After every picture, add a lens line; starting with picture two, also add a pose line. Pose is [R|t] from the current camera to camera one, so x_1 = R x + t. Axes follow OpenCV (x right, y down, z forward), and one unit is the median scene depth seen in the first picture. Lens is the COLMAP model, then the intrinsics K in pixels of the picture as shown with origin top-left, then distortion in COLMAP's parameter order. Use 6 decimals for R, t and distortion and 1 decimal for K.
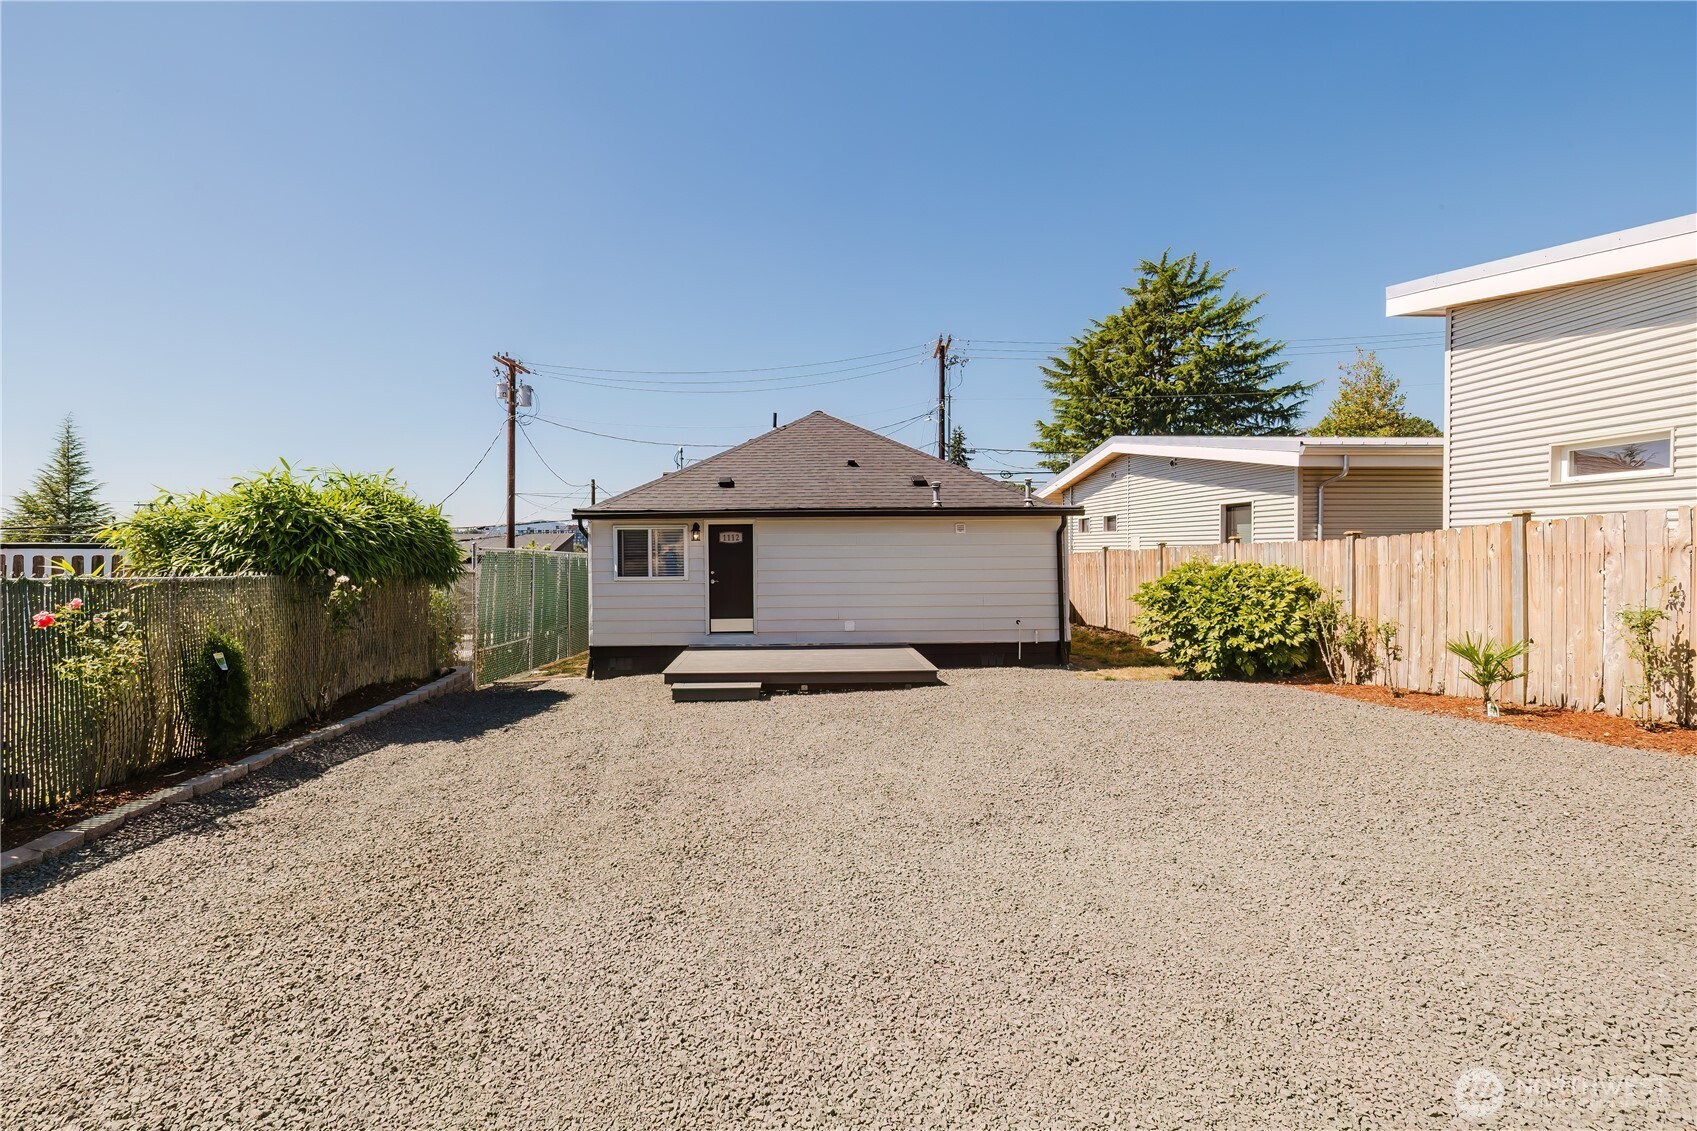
lens RADIAL K [[735.0, 0, 849.2], [0, 735.0, 518.0], [0, 0, 1]] dist [0.000209, 0.000298]
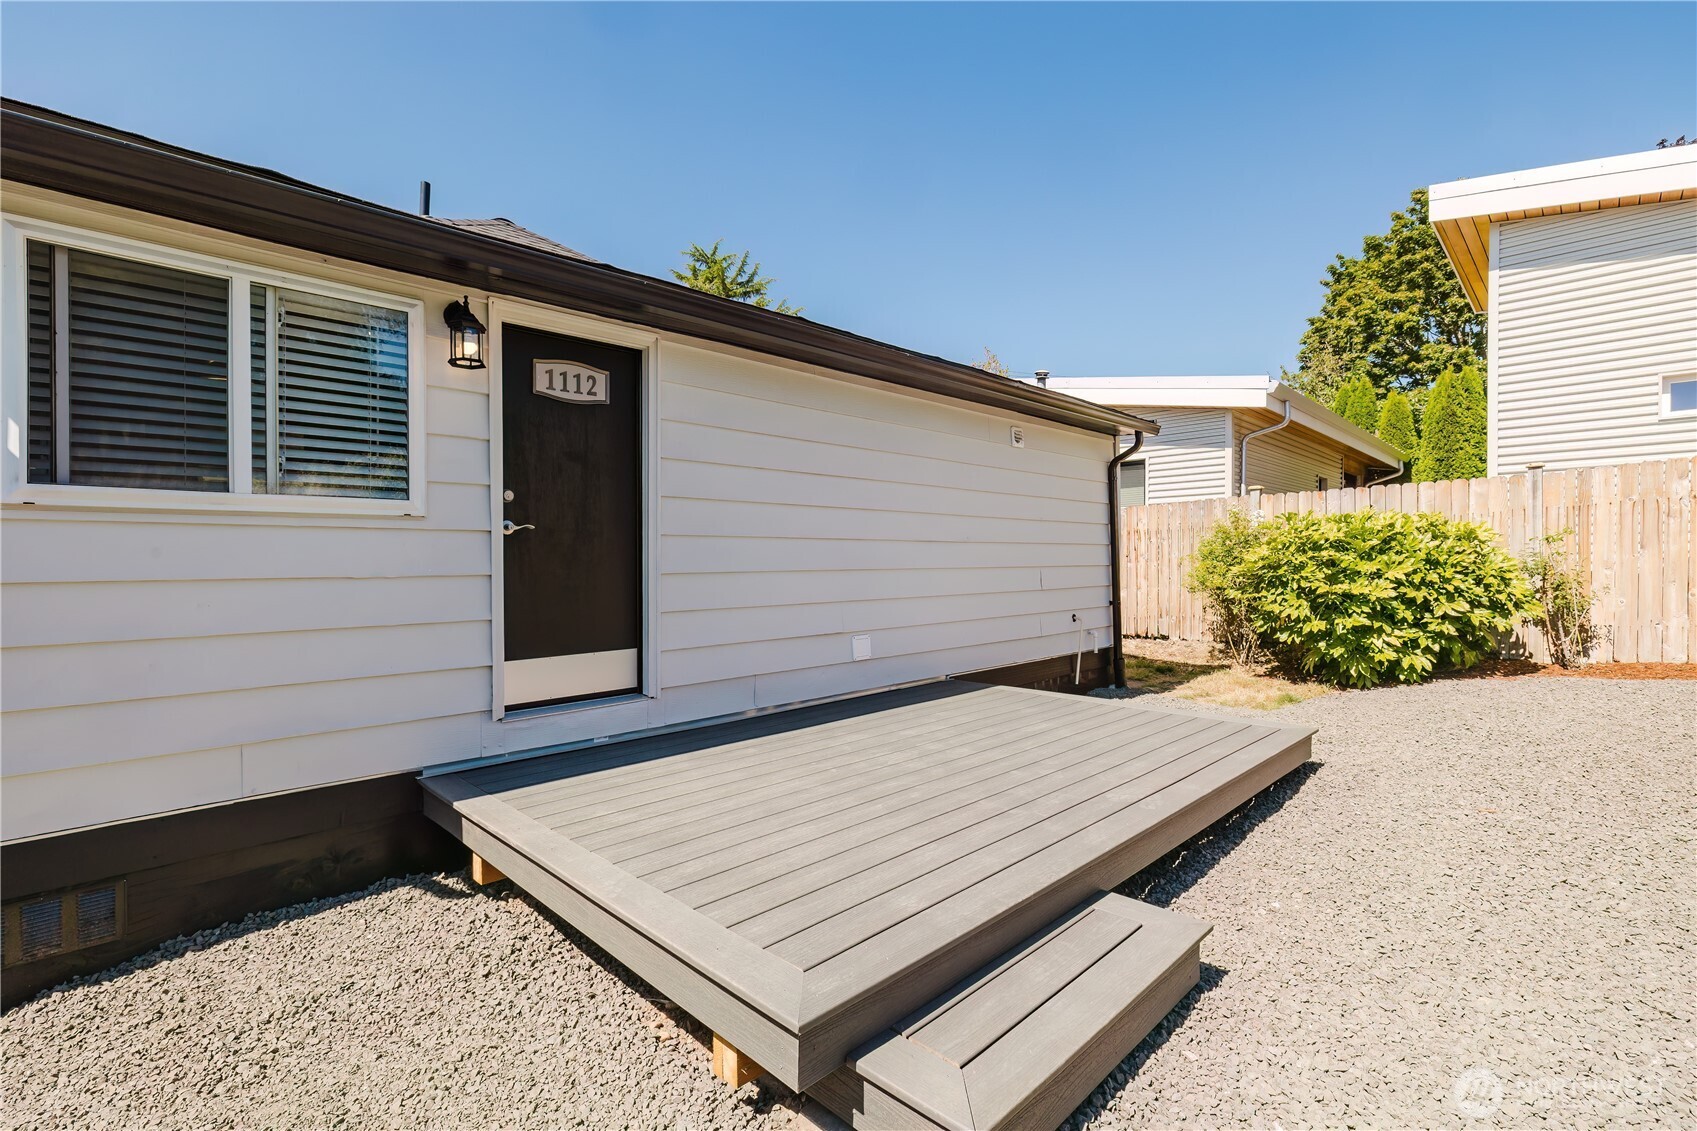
lens RADIAL K [[746.0, 0, 848.5], [0, 746.0, 565.5], [0, 0, 1]] dist [-0.002555, -0.000167]
pose [[0.758743, -0.004073, 0.651378, -0.273910], [-0.017904, 0.999472, 0.027105, 0.090738], [-0.651144, -0.032229, 0.758269, 0.696326]]
